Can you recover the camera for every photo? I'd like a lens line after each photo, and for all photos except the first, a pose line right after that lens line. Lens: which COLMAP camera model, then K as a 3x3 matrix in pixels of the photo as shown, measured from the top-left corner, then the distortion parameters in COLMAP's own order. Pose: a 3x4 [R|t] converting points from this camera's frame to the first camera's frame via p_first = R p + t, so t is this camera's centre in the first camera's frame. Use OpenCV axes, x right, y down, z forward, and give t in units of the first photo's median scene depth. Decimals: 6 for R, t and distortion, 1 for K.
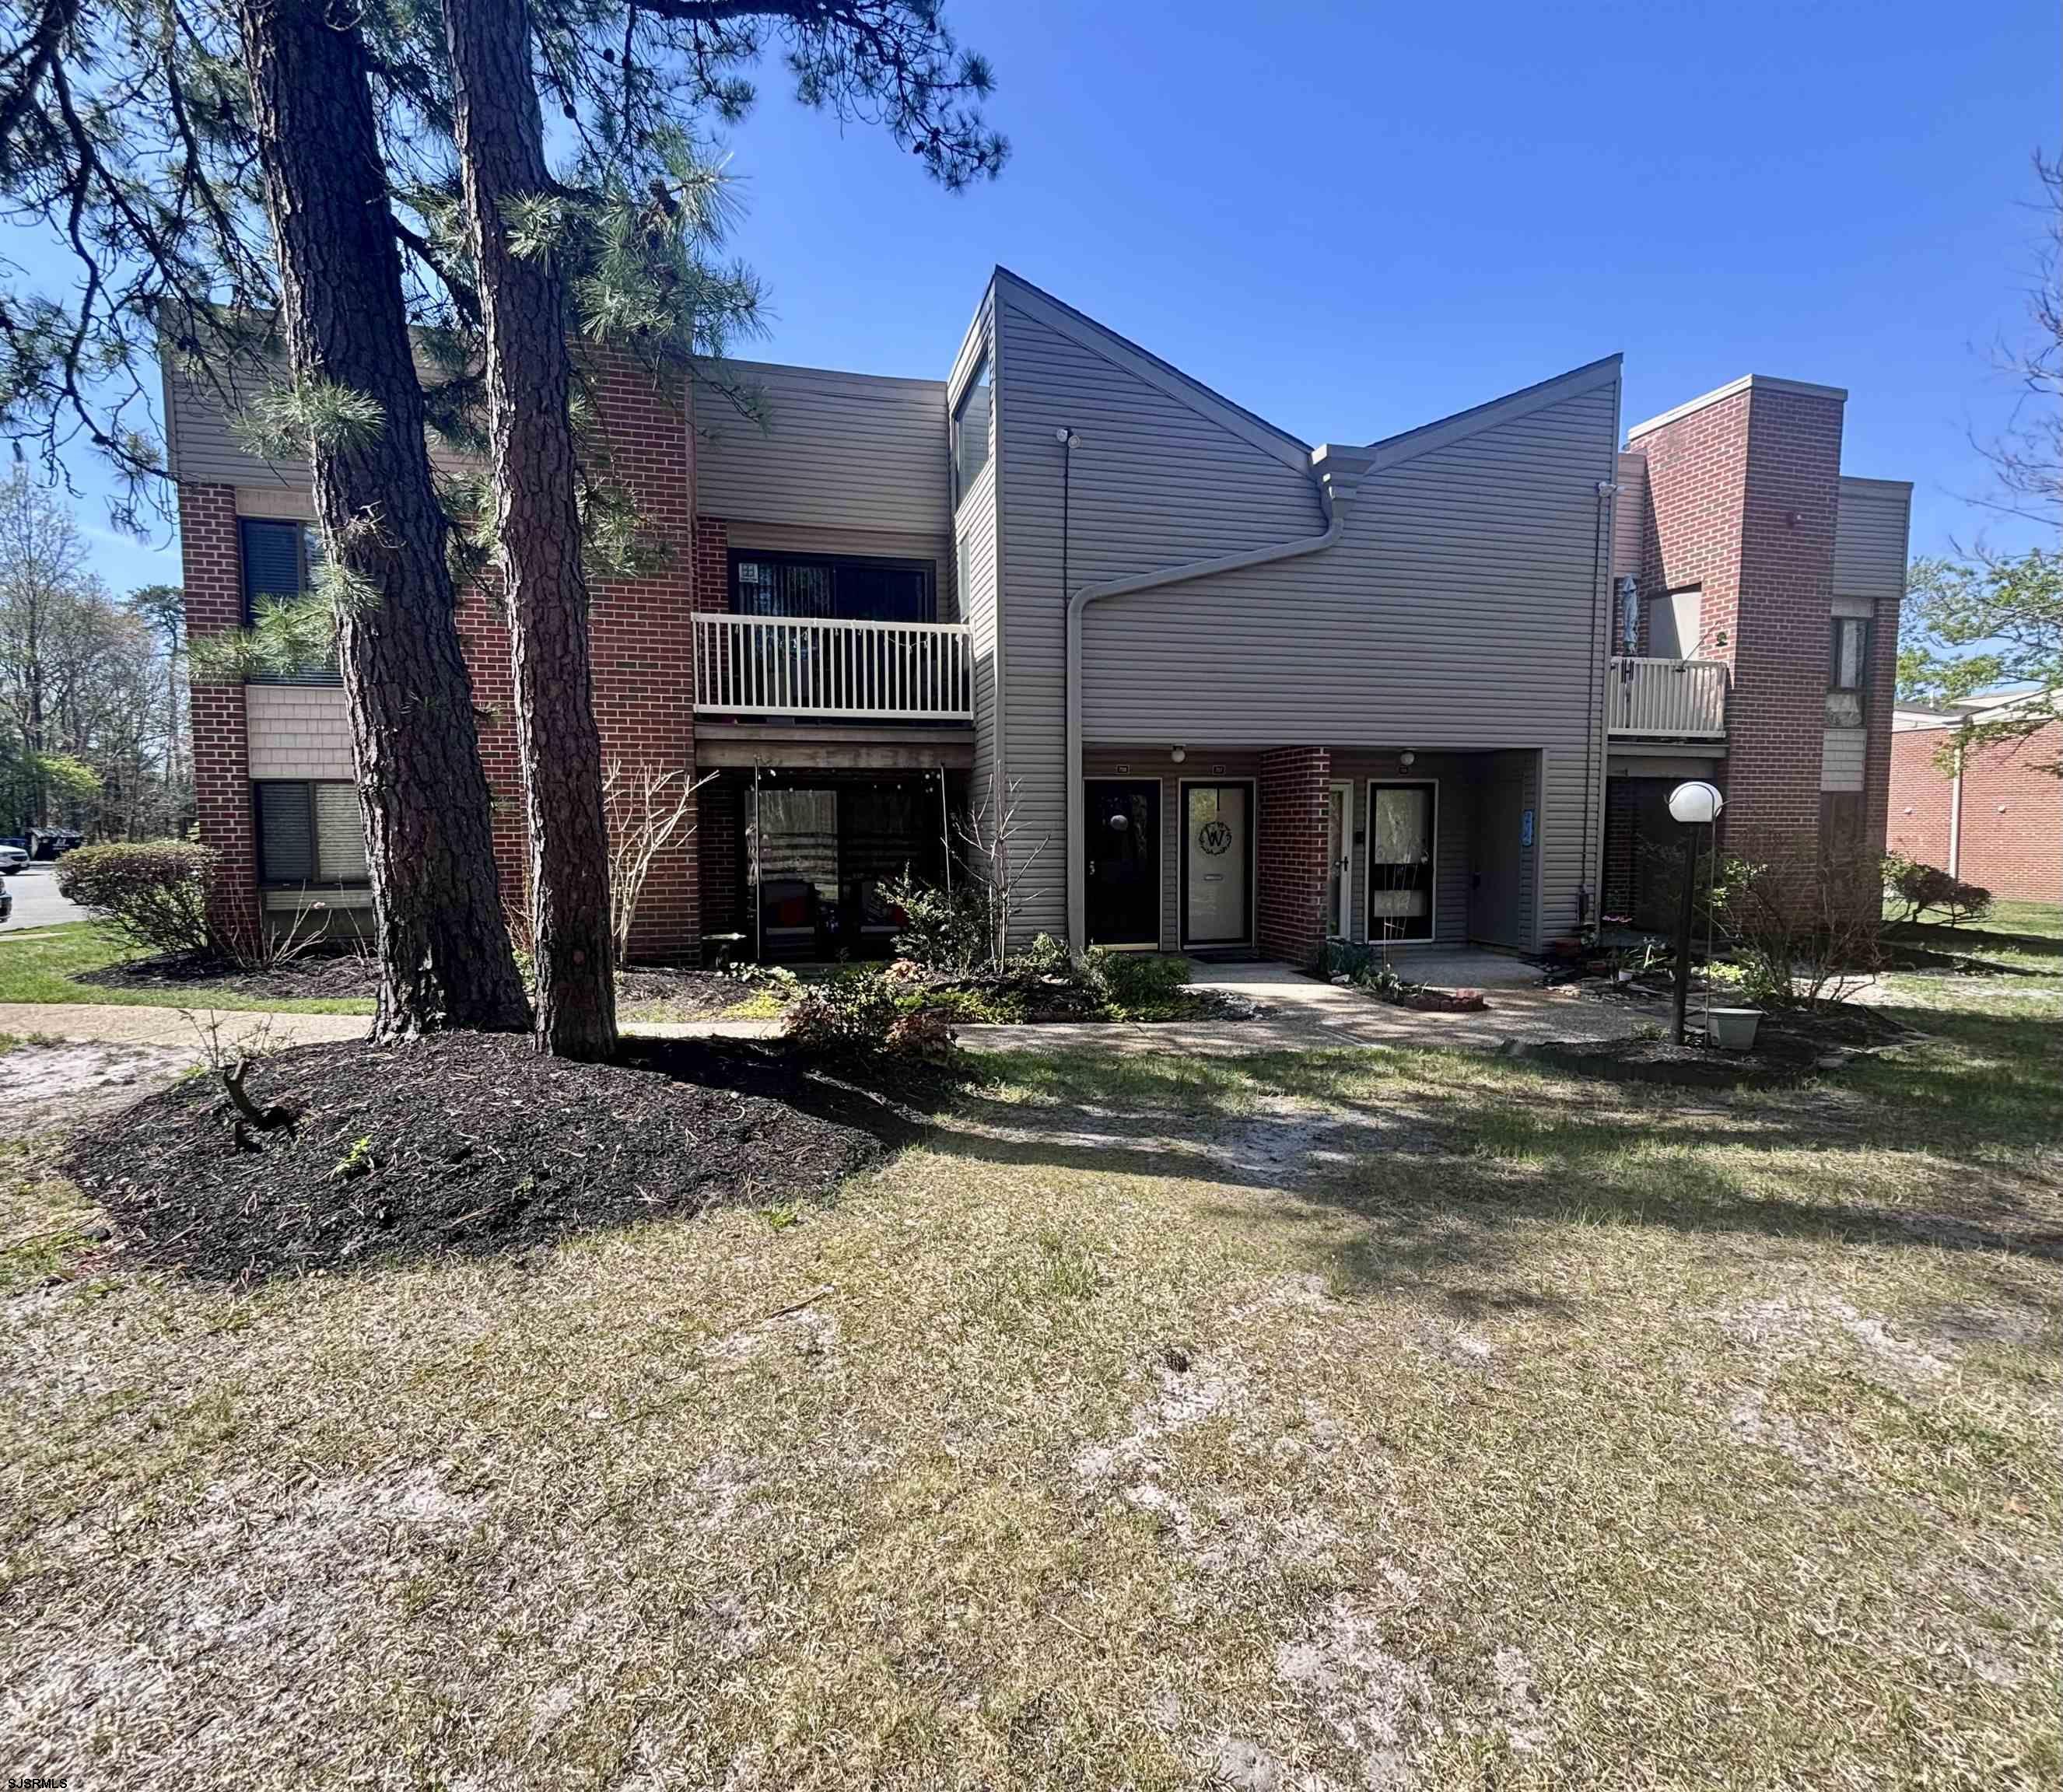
lens RADIAL K [[932.0, 0, 1030.7], [0, 932.0, 890.7], [0, 0, 1]] dist [0.003774, 0.000651]
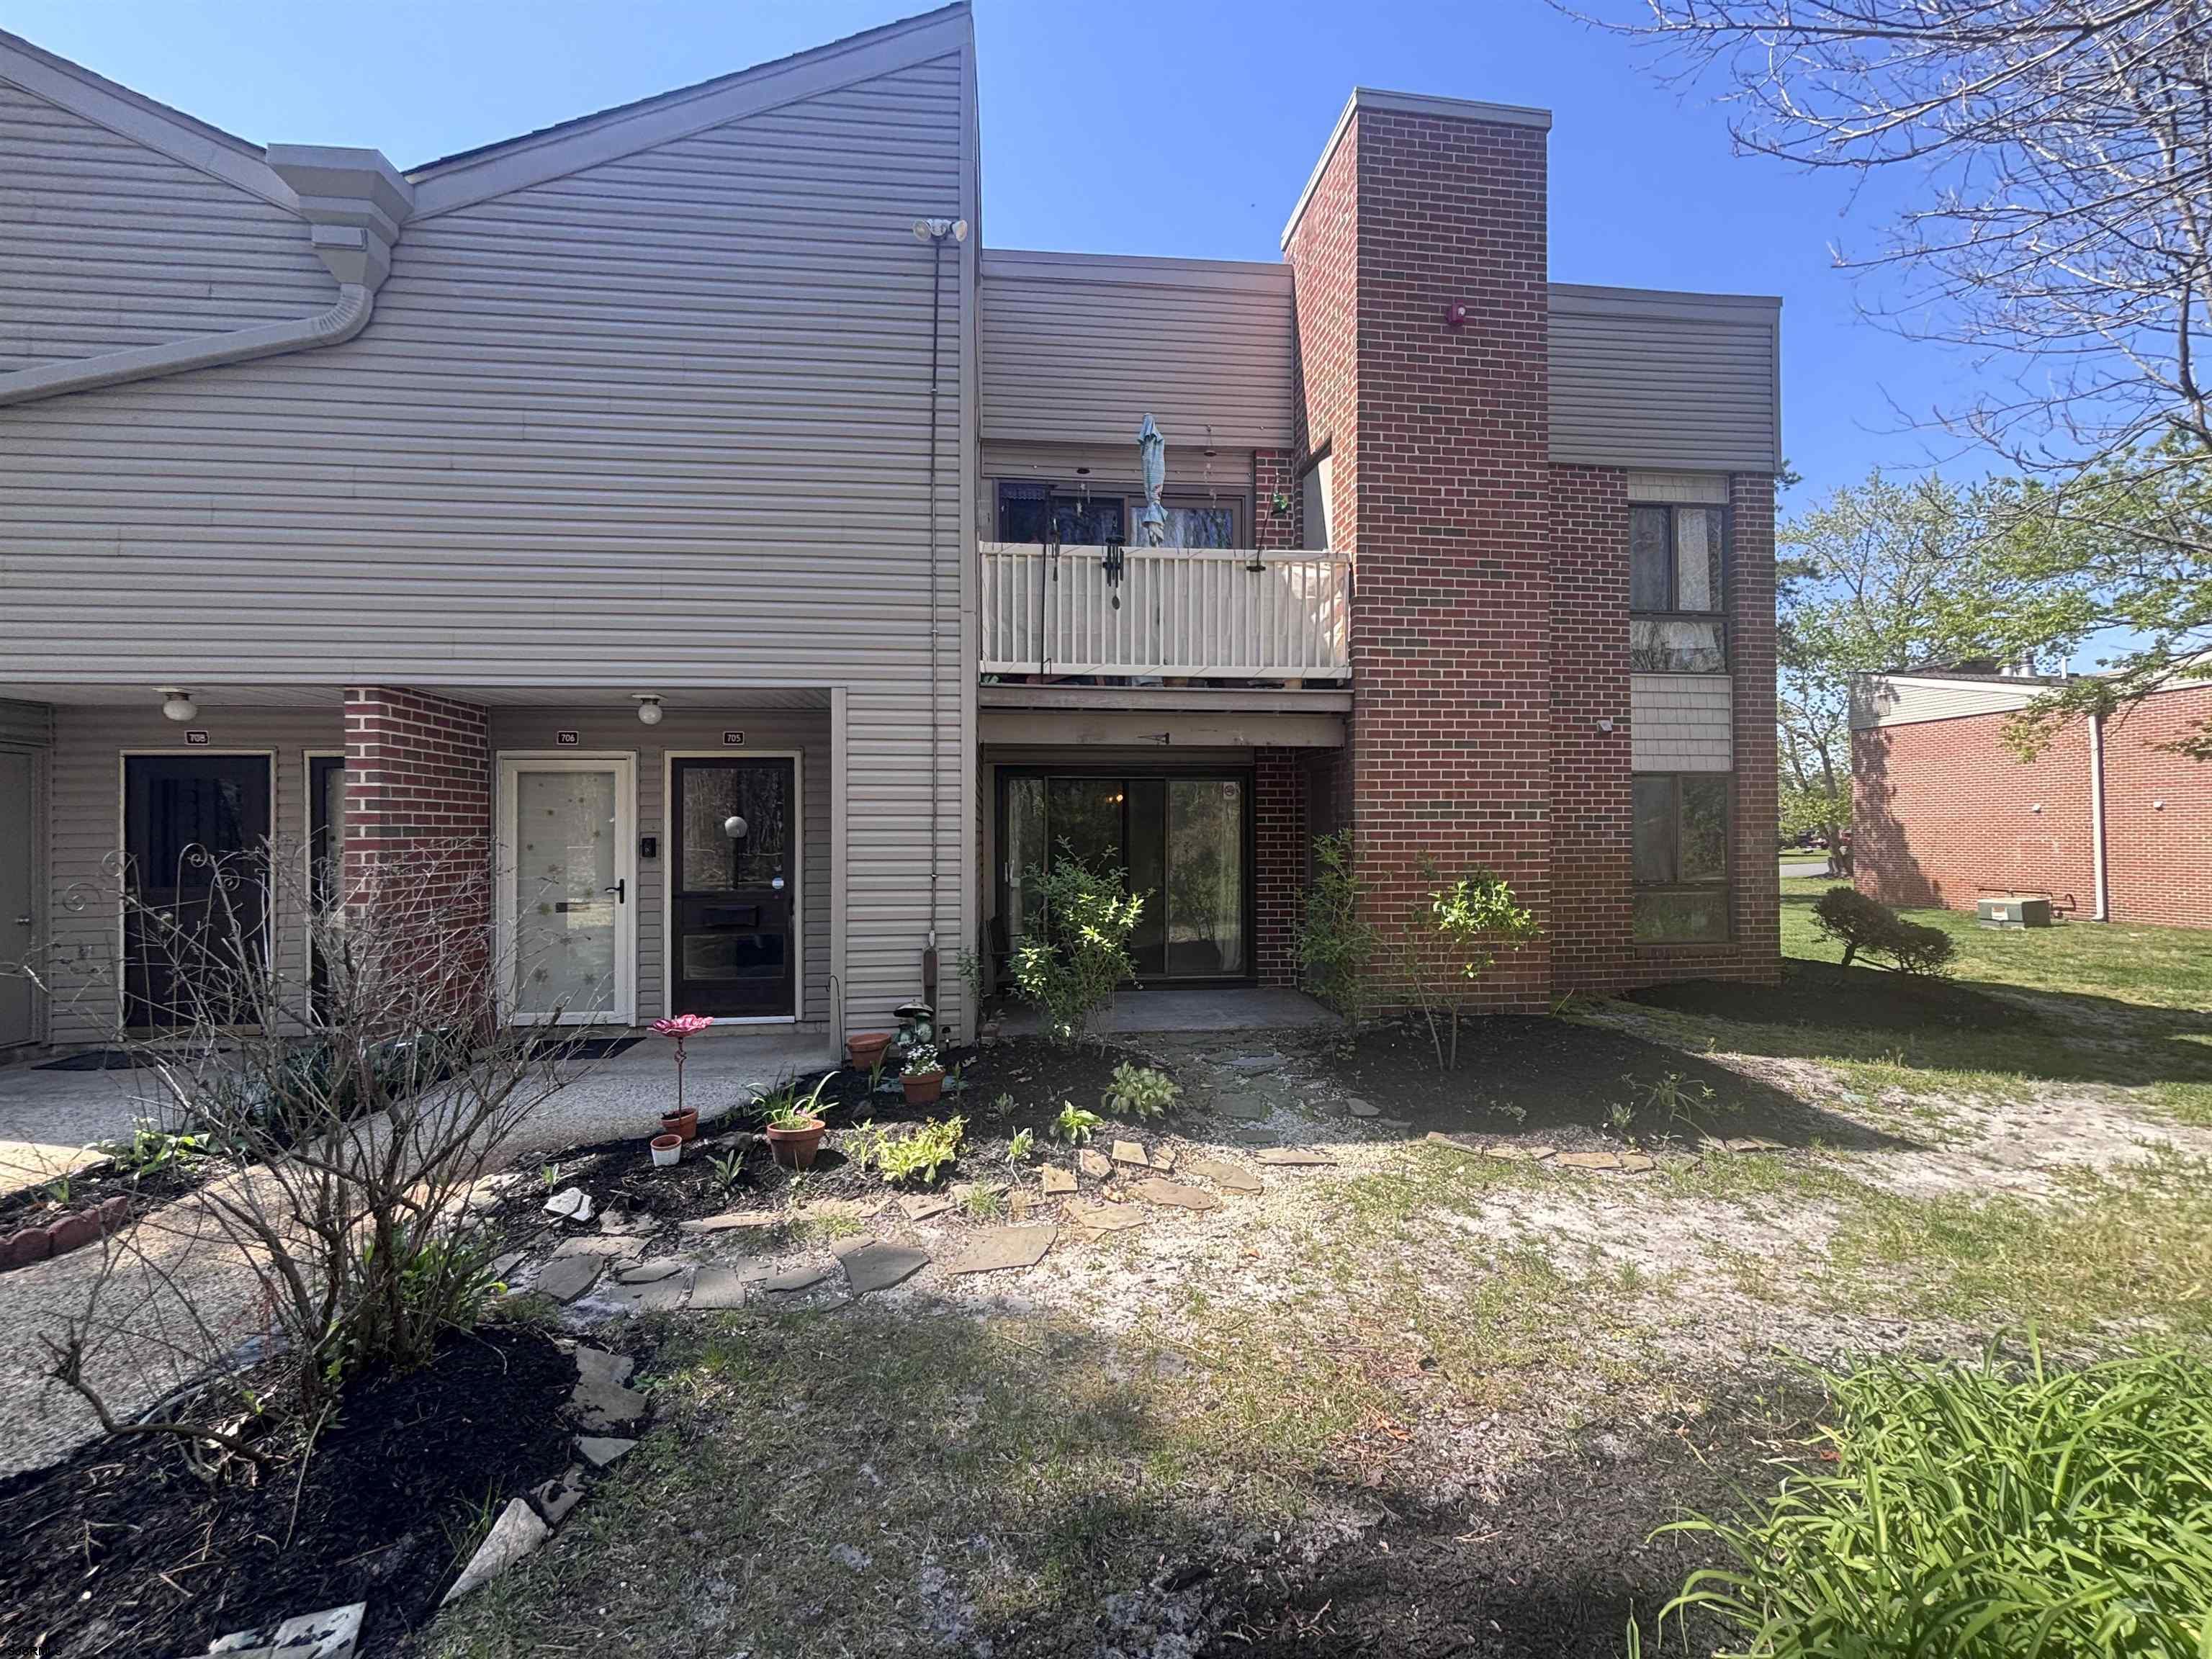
lens RADIAL K [[892.0, 0, 1112.8], [0, 892.0, 834.5], [0, 0, 1]] dist [-0.000580, -0.000421]
pose [[0.992234, -0.005008, -0.124286, 0.658993], [-0.003868, 0.997464, -0.071073, -0.023517], [0.124327, 0.071002, 0.989698, 0.424147]]
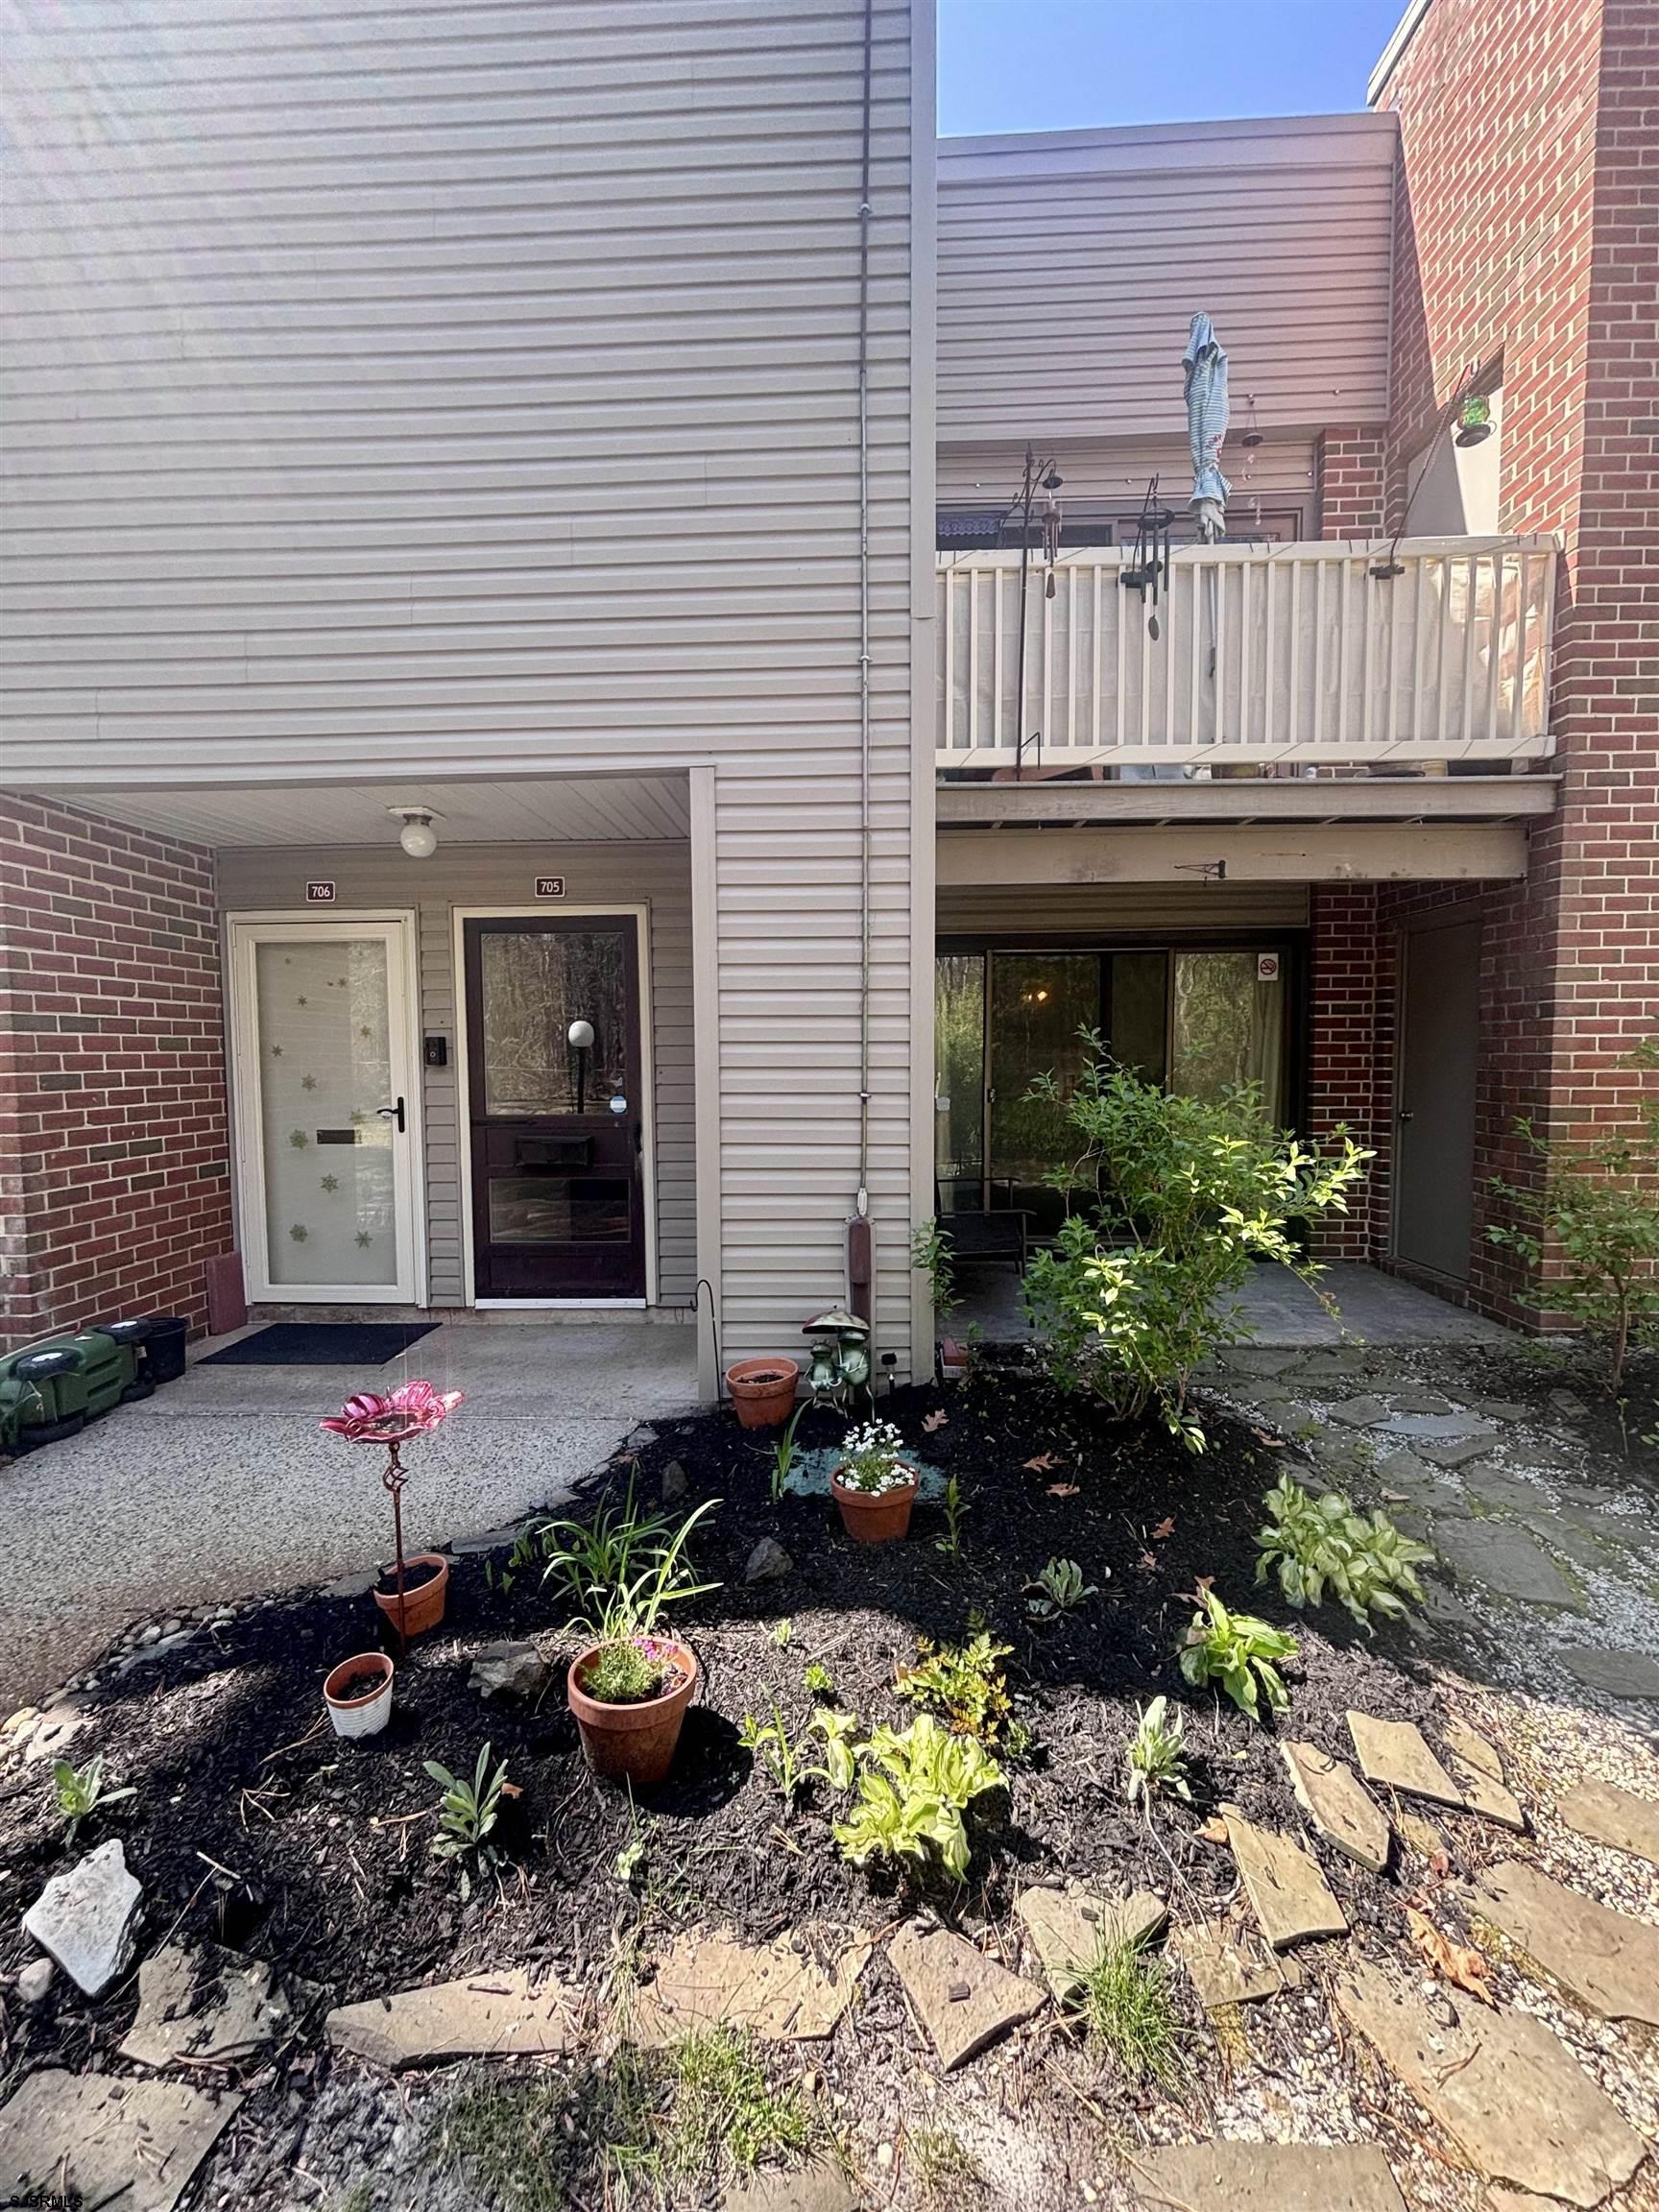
lens RADIAL K [[892.0, 0, 830.2], [0, 892.0, 1113.7], [0, 0, 1]] dist [-0.000580, -0.000421]
pose [[0.963000, 0.009380, -0.269339, 0.572666], [-0.010321, 0.999945, -0.002078, -0.028105], [0.269305, 0.004781, 0.963043, 0.607366]]
